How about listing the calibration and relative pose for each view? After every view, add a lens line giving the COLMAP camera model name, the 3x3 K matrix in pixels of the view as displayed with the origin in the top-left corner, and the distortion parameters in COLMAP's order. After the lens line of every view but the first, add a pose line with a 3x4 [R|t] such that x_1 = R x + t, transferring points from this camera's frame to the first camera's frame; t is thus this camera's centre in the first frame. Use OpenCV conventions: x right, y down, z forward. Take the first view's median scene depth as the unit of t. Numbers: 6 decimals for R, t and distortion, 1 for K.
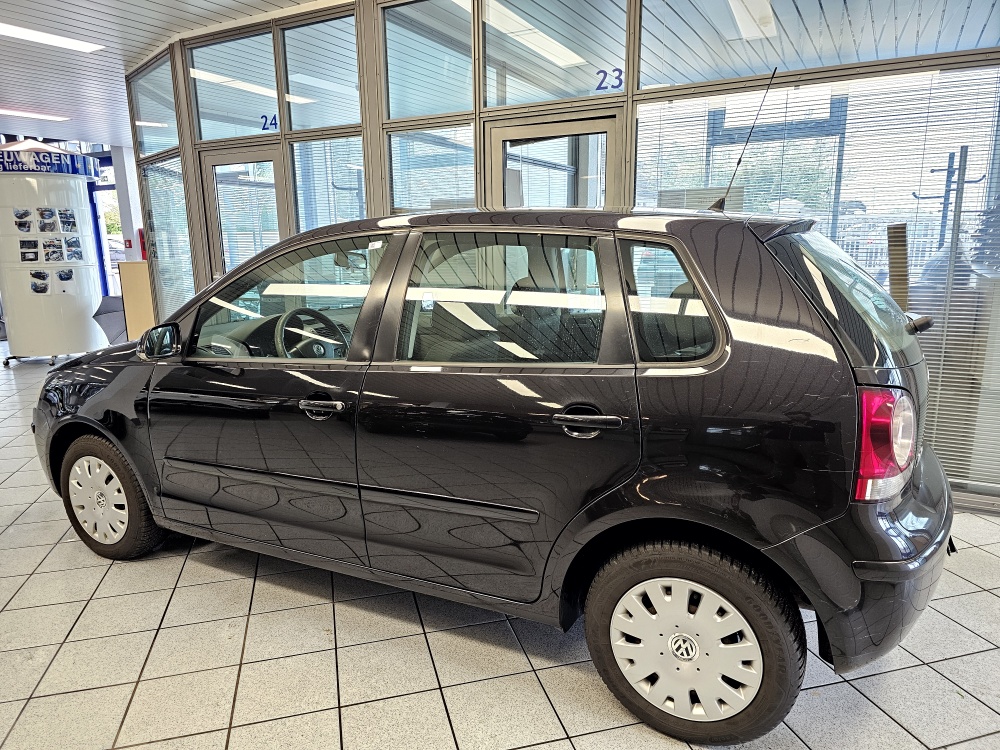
lens RADIAL K [[663.0, 0, 474.3], [0, 663.0, 385.9], [0, 0, 1]] dist [0.056681, -0.047916]
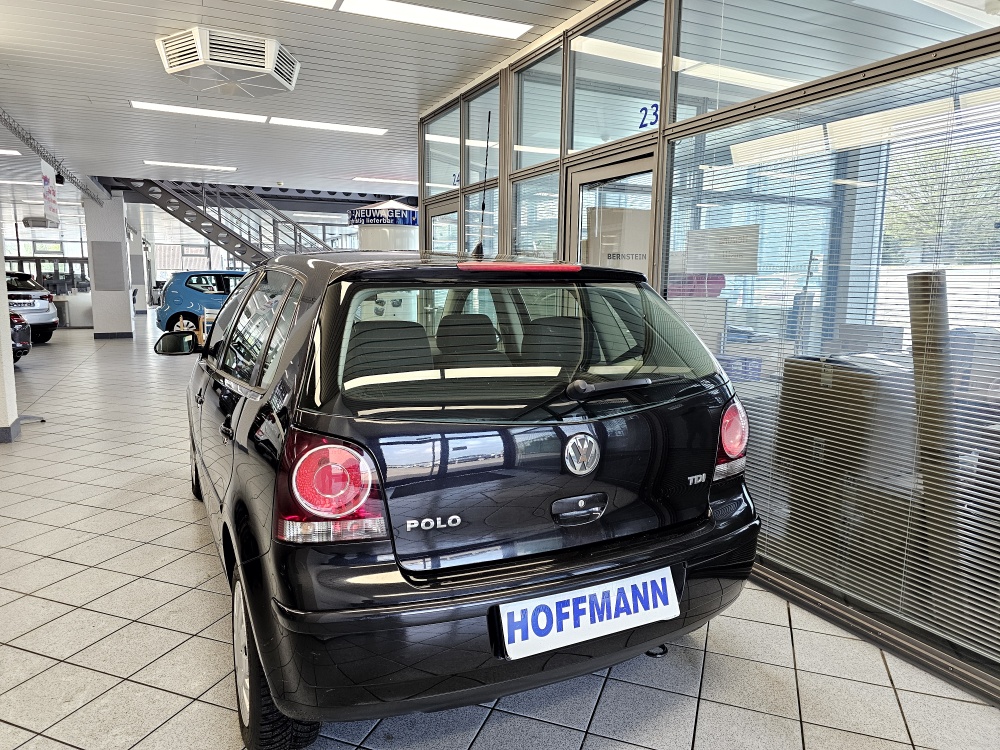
lens RADIAL K [[663.0, 0, 494.7], [0, 663.0, 380.9], [0, 0, 1]] dist [0.056681, -0.047916]
pose [[0.818448, 0.111166, -0.563724, 0.293423], [-0.147807, 0.988822, -0.019600, -0.018461], [0.555244, 0.099363, 0.825731, 0.067691]]
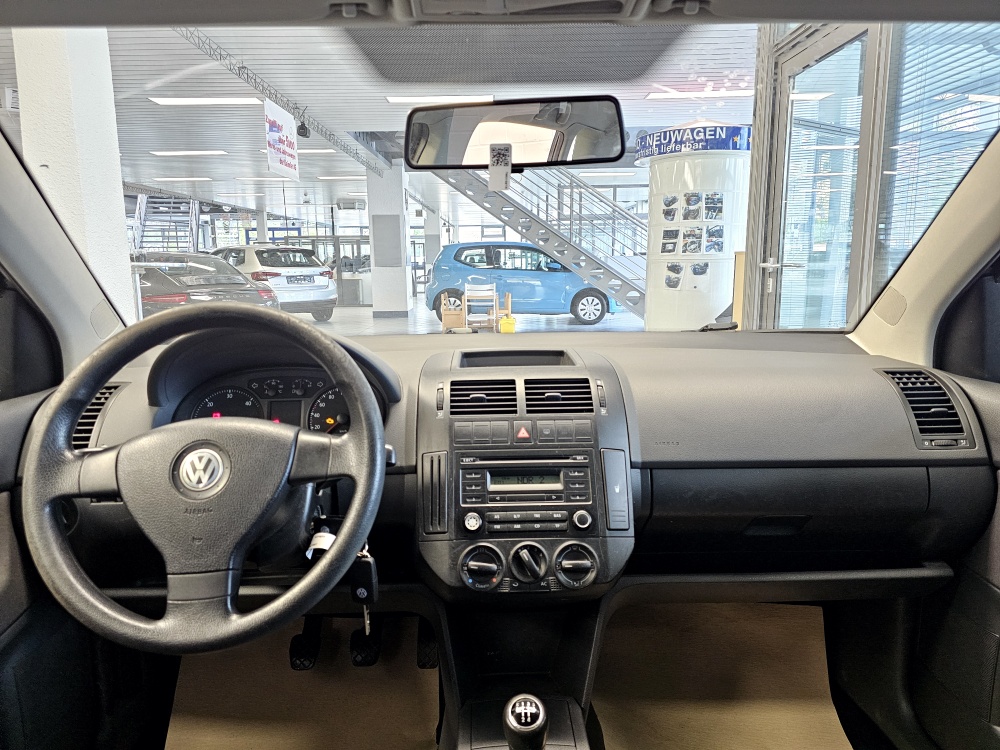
lens RADIAL K [[663.0, 0, 501.6], [0, 663.0, 380.0], [0, 0, 1]] dist [0.056681, -0.047916]
pose [[0.509980, 0.162675, -0.844664, 0.019188], [-0.183759, 0.979890, 0.077771, -0.044585], [0.840329, 0.115553, 0.529617, 0.351906]]
